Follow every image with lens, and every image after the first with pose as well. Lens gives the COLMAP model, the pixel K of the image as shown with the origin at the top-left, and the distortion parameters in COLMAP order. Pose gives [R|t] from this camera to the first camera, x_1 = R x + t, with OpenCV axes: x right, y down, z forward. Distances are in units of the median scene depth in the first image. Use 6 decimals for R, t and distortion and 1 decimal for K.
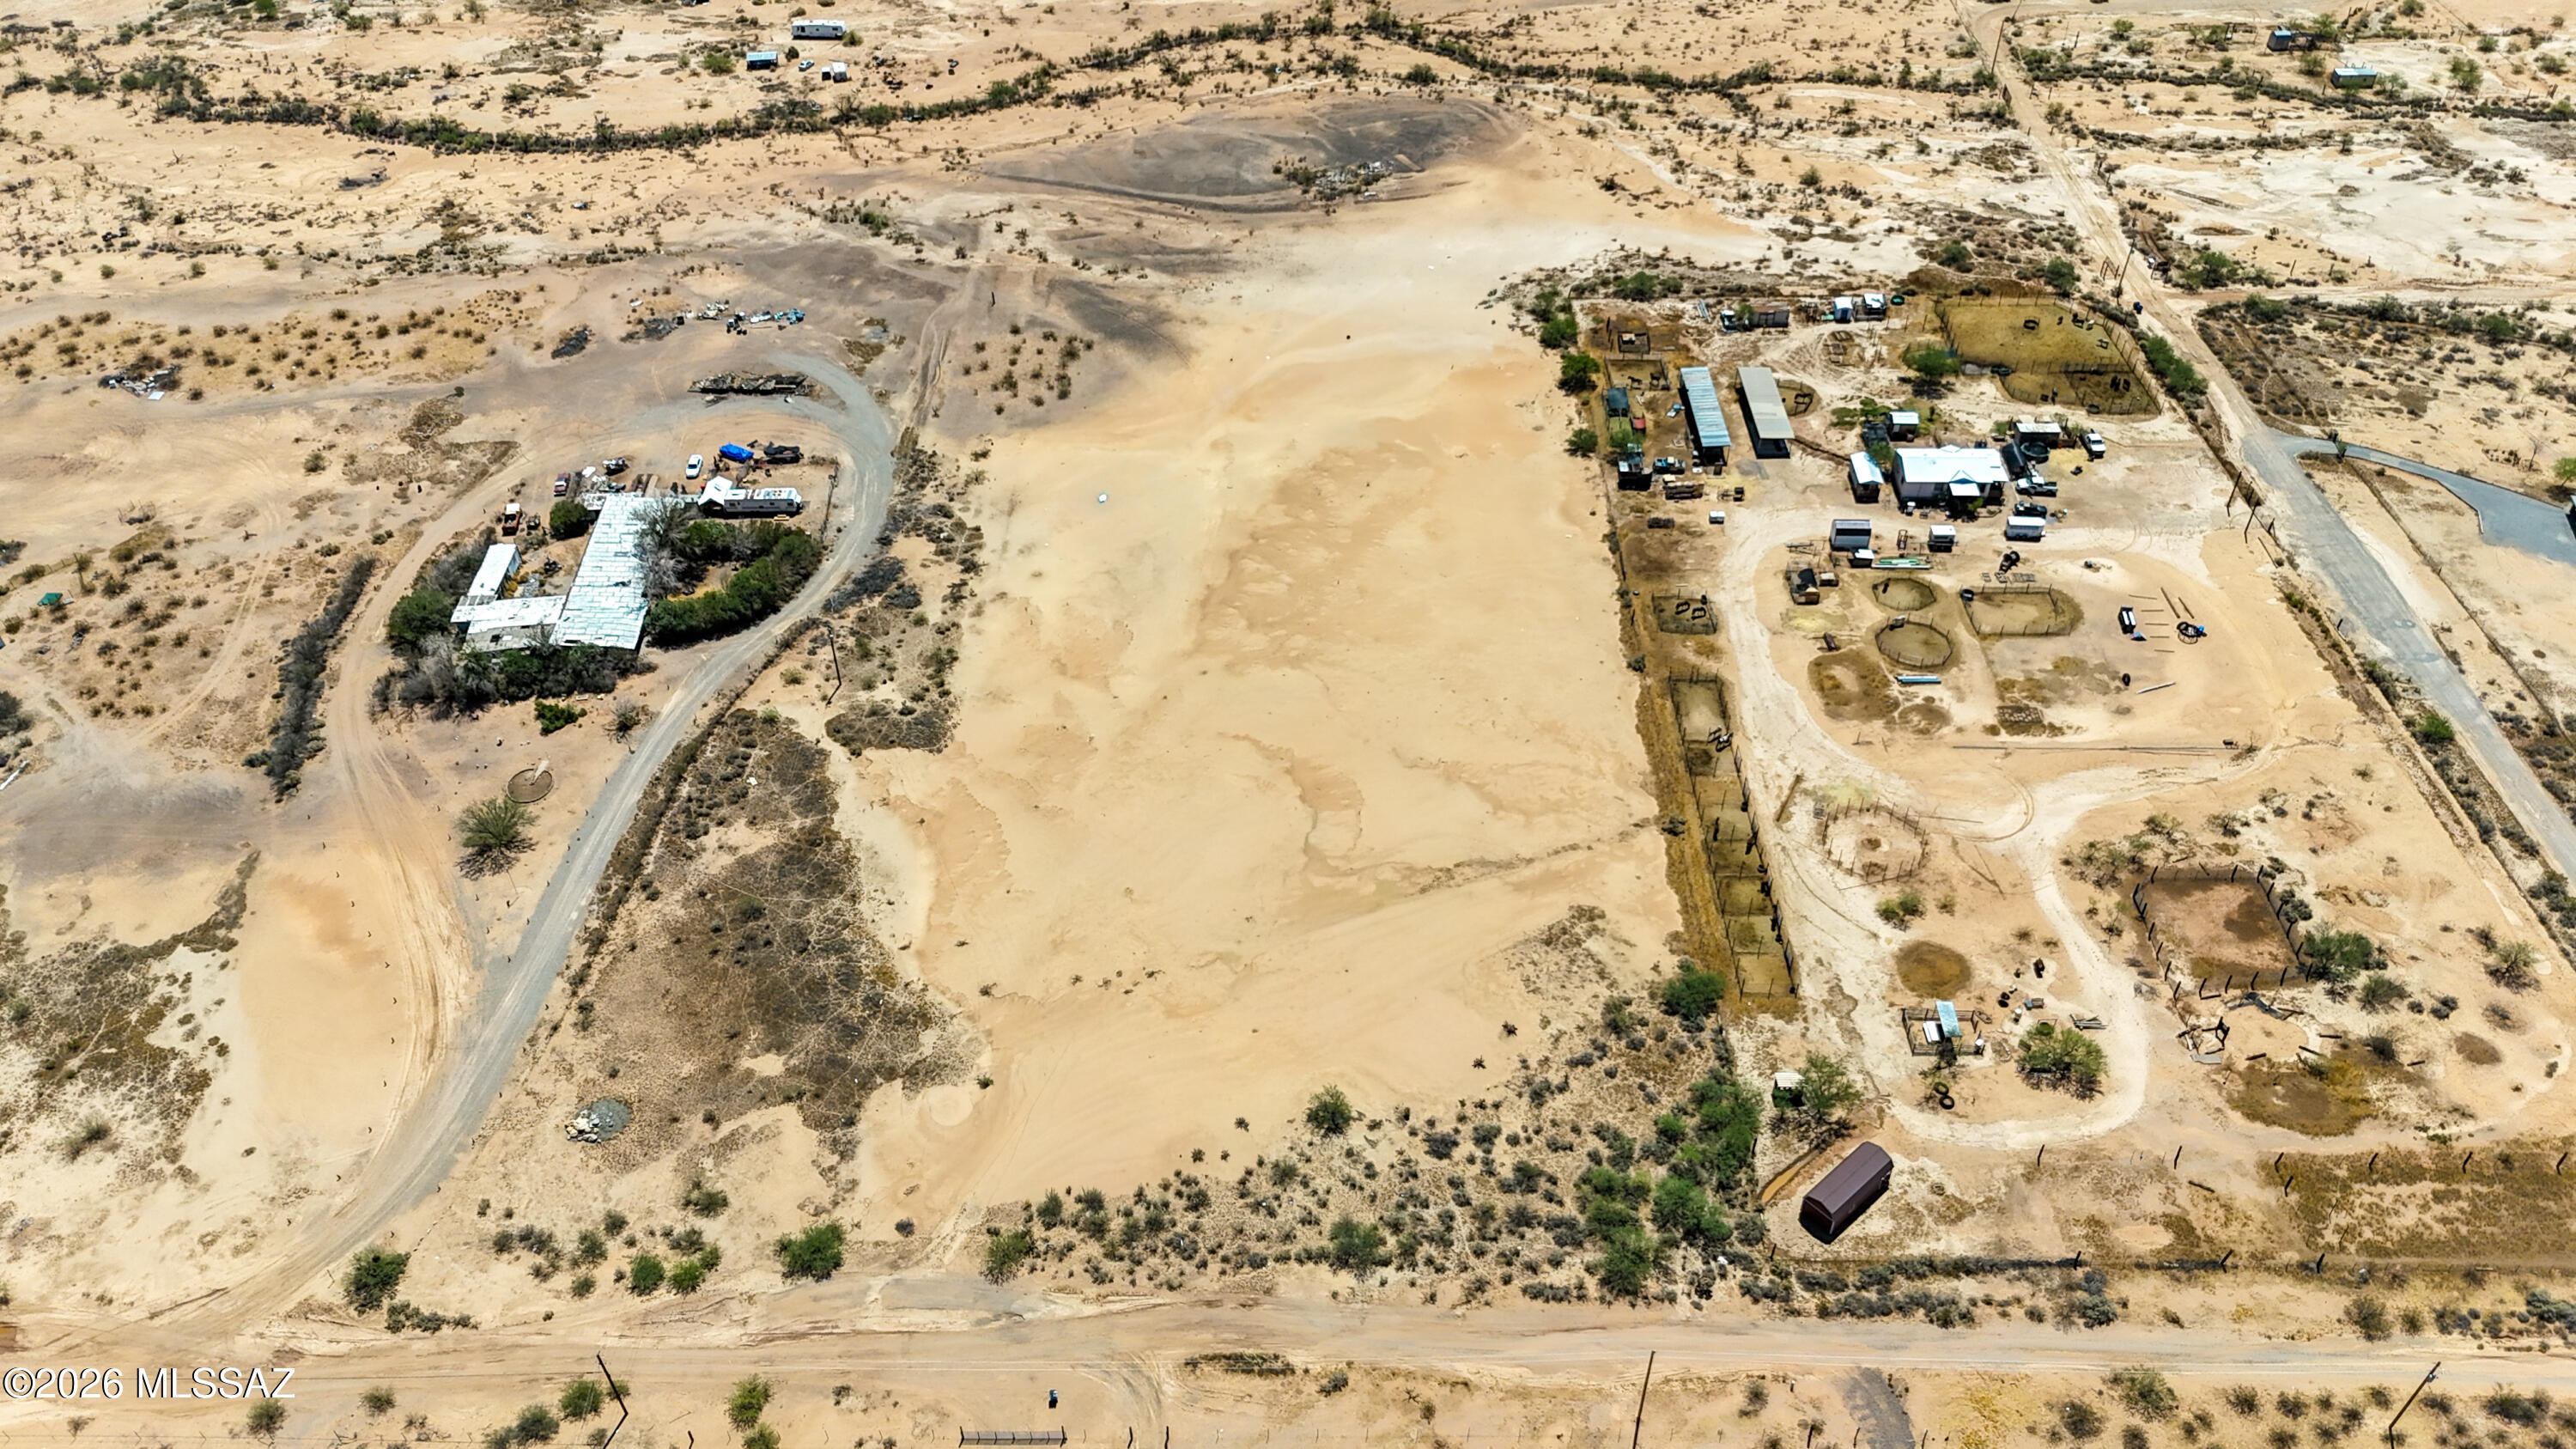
lens RADIAL K [[1905.2, 0, 1286.6], [0, 1905.2, 727.6], [0, 0, 1]] dist [0.064808, -0.060296]
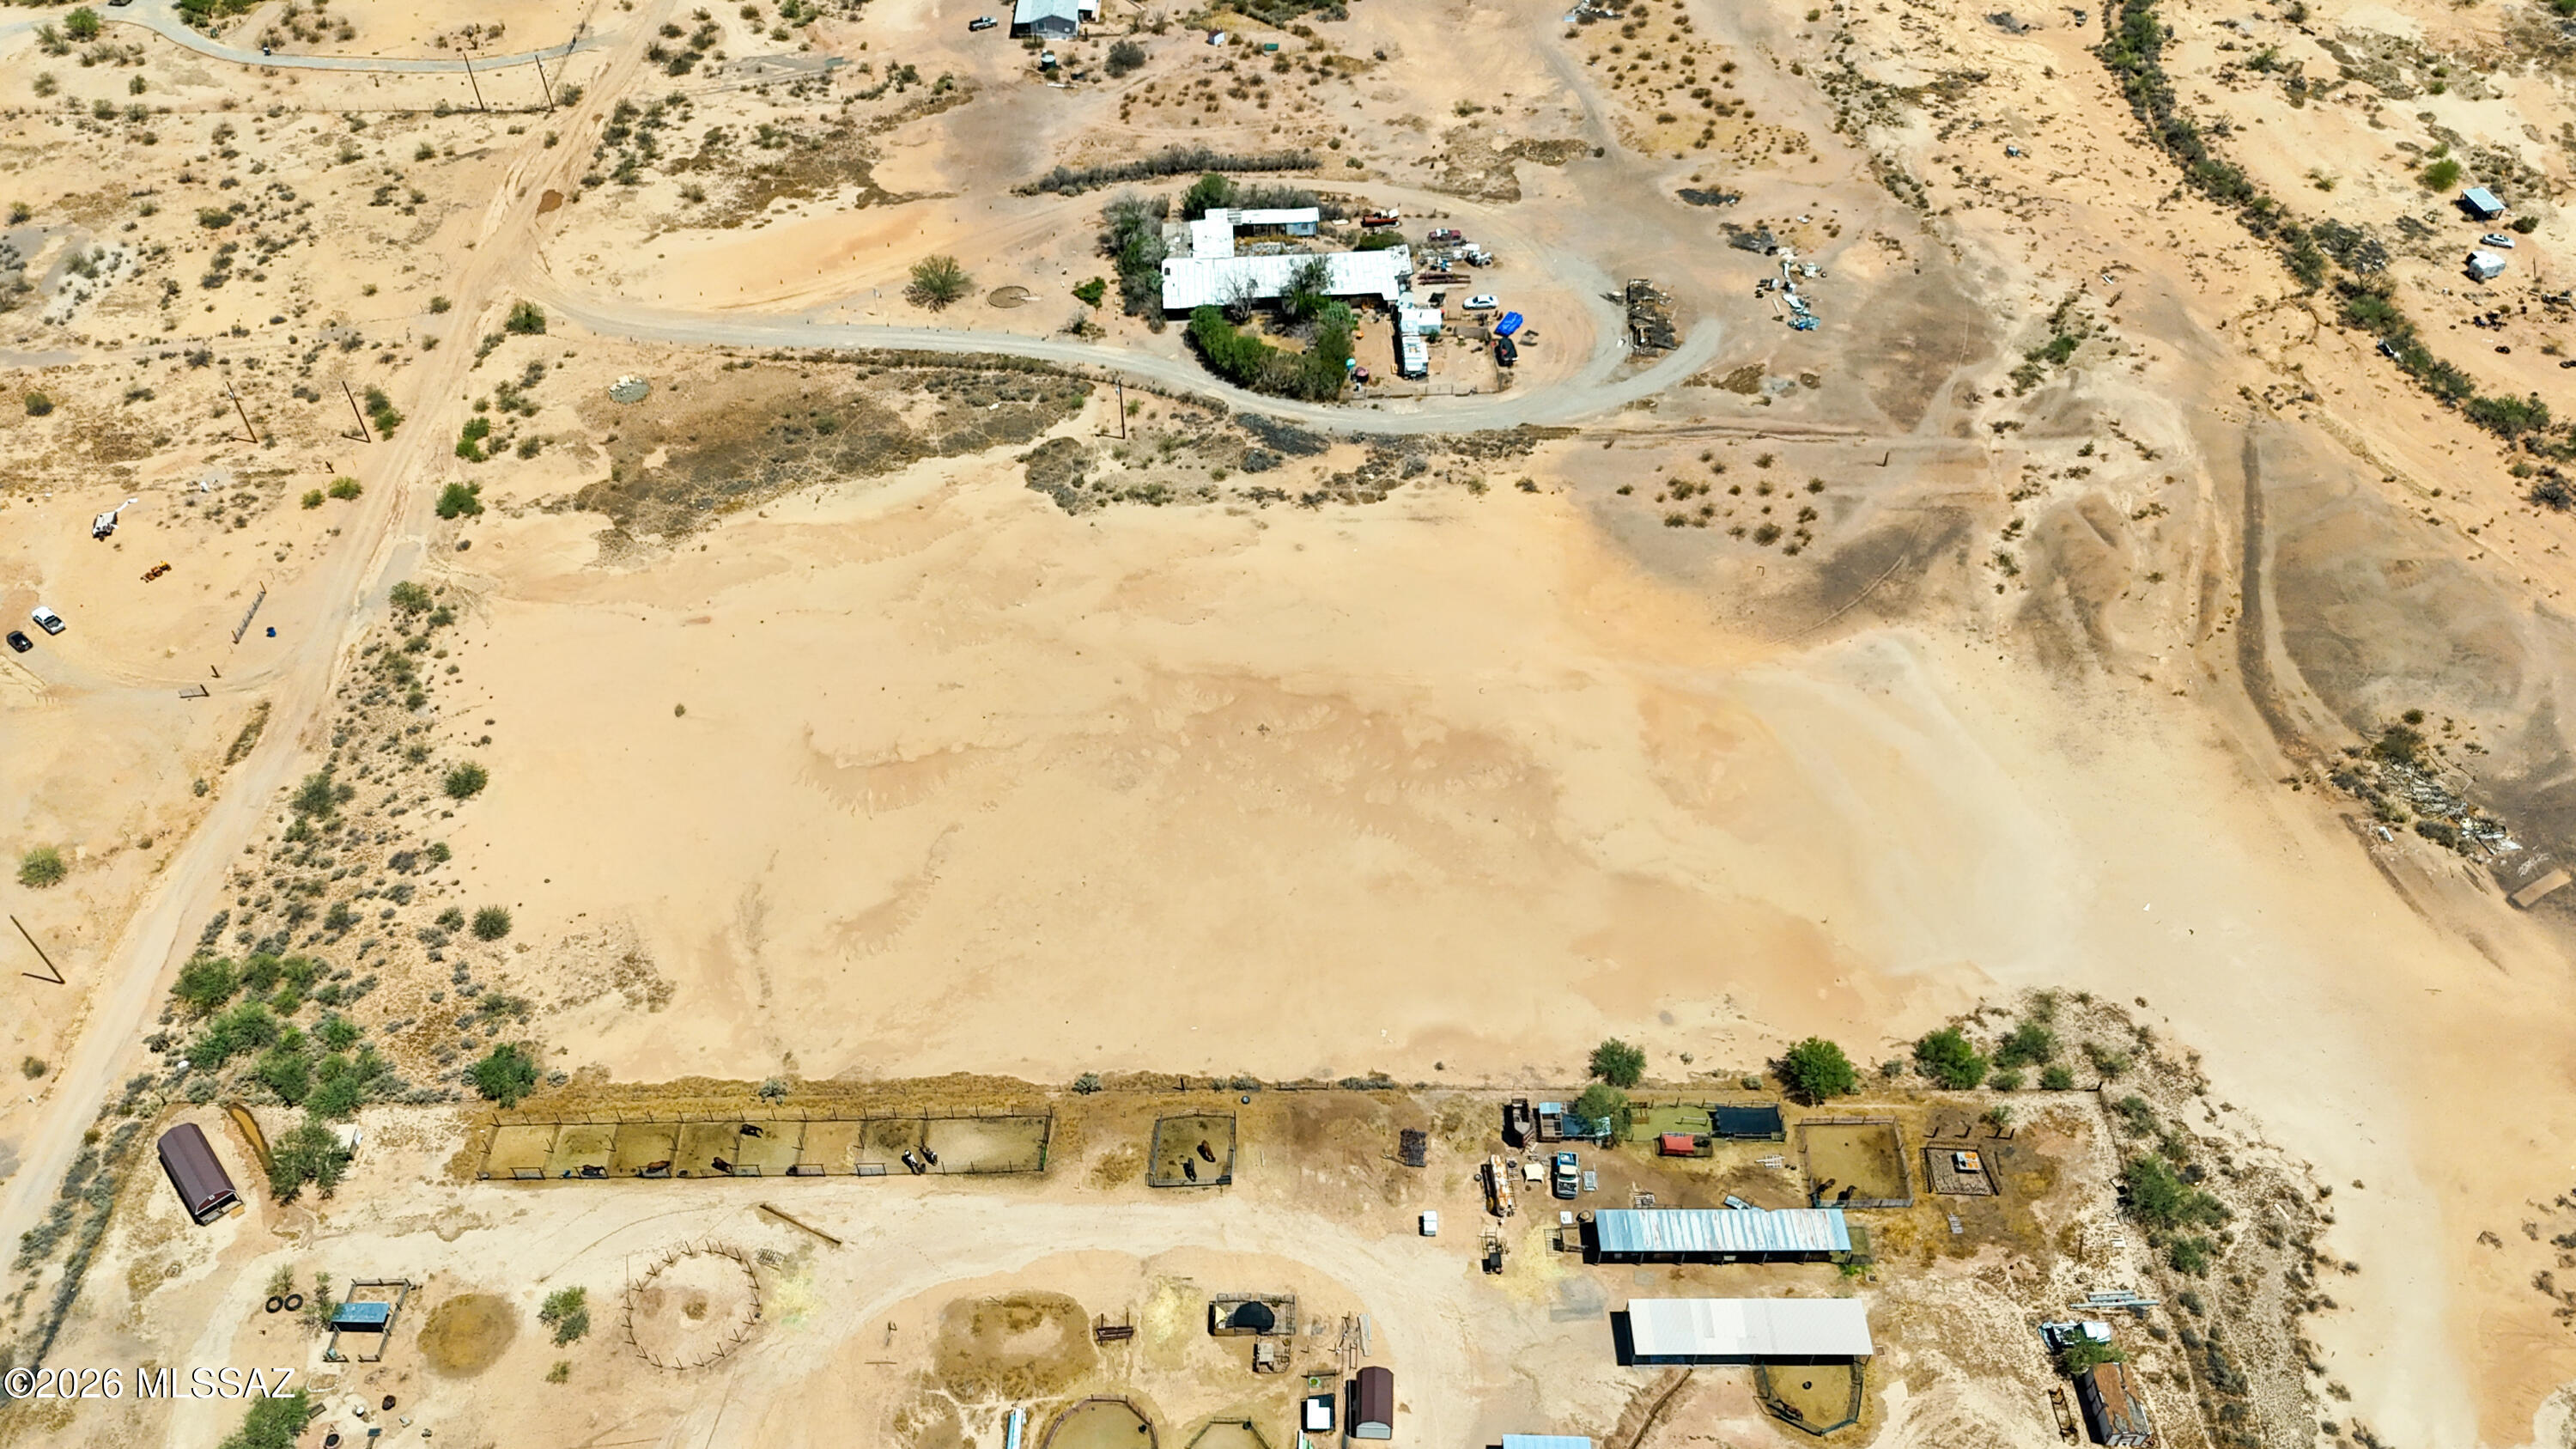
lens RADIAL K [[1905.2, 0, 1283.2], [0, 1905.2, 723.9], [0, 0, 1]] dist [0.064808, -0.060296]
pose [[0.009189, 0.727977, -0.685540, 0.610706], [-0.649910, 0.525372, 0.549182, -0.583950], [0.759956, 0.440493, 0.477947, 0.652337]]
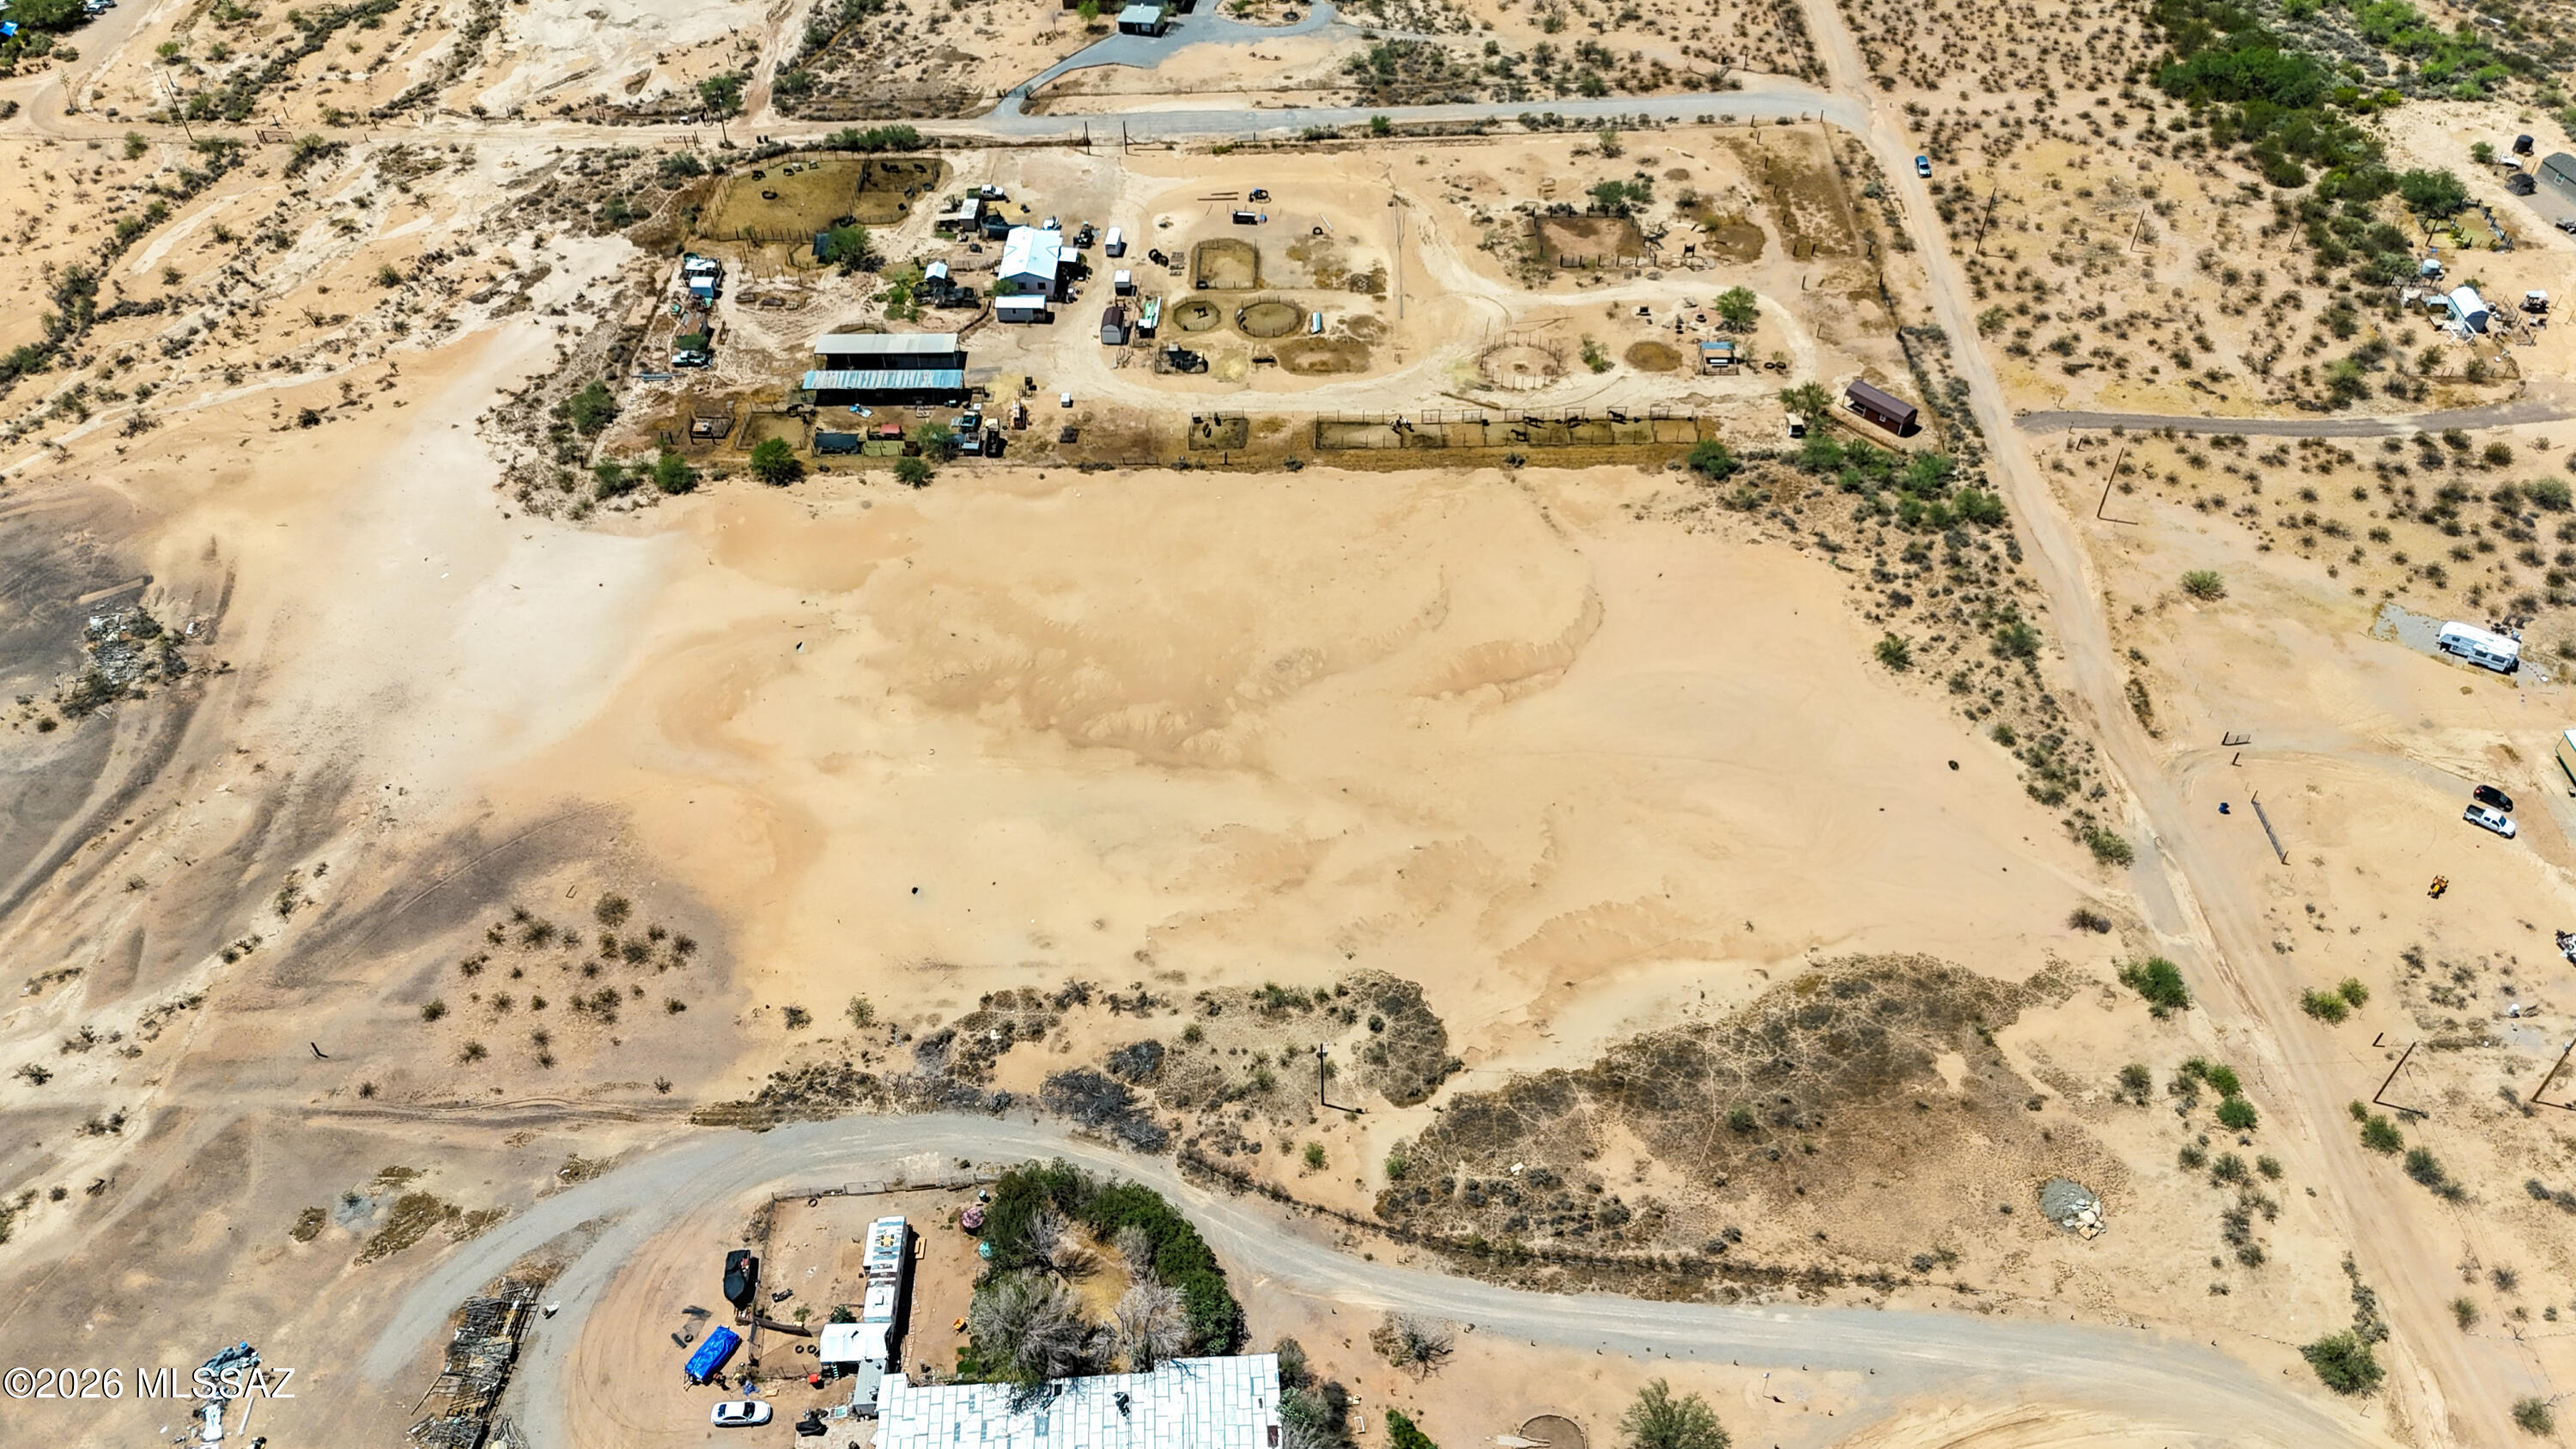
lens RADIAL K [[1905.2, 0, 1285.8], [0, 1905.2, 717.9], [0, 0, 1]] dist [0.064808, -0.060296]
pose [[-0.009116, -0.688018, 0.725637, -0.693563], [0.668766, 0.535300, 0.515951, -0.517181], [-0.743417, 0.489985, 0.455243, 0.606304]]
